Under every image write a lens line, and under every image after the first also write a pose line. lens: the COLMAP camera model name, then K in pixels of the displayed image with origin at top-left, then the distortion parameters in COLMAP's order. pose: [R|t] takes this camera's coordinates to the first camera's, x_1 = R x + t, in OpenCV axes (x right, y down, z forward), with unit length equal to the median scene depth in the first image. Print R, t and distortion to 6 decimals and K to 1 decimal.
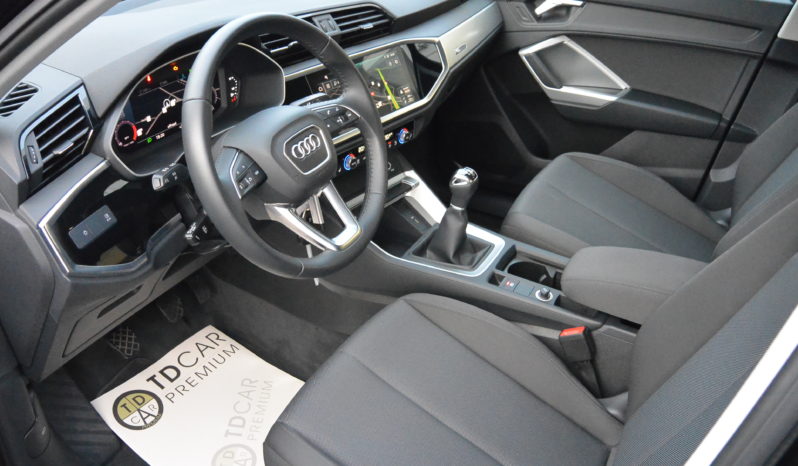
lens RADIAL K [[706.7, 0, 399.0], [0, 706.7, 233.0], [0, 0, 1]] dist [-0.162170, 0.191485]
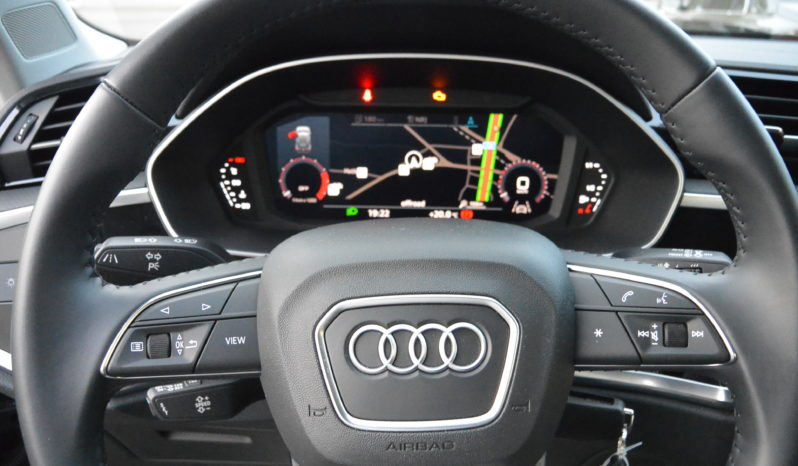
lens RADIAL K [[706.7, 0, 399.0], [0, 706.7, 233.0], [0, 0, 1]] dist [-0.162170, 0.191485]
pose [[0.492787, 0.309334, -0.813310, 0.097891], [-0.455023, 0.888307, 0.062159, -0.165810], [0.741697, 0.339444, 0.578501, 0.707229]]
